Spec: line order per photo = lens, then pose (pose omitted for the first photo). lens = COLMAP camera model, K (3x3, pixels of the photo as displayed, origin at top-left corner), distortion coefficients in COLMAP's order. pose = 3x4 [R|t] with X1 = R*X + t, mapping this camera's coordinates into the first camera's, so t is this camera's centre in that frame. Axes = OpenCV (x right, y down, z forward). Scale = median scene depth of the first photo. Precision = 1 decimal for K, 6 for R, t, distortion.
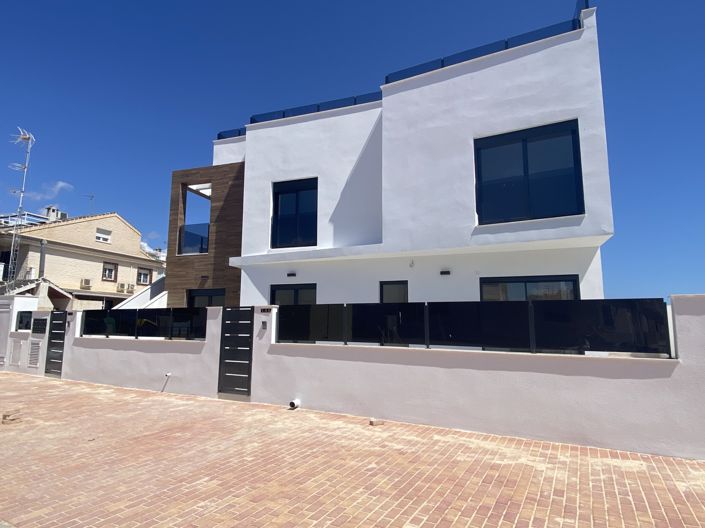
lens RADIAL K [[426.3, 0, 352.5], [0, 426.3, 264.0], [0, 0, 1]] dist [-0.002487, -0.001830]
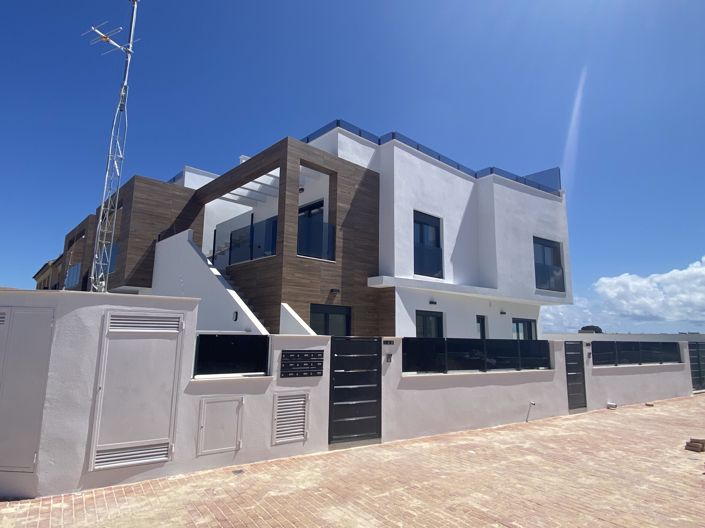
lens RADIAL K [[426.3, 0, 352.5], [0, 426.3, 264.0], [0, 0, 1]] dist [-0.002487, -0.001830]
pose [[0.452758, 0.144310, 0.879878, -1.168852], [-0.149589, 0.985123, -0.084597, 0.048672], [-0.878996, -0.093318, 0.467609, 0.654245]]
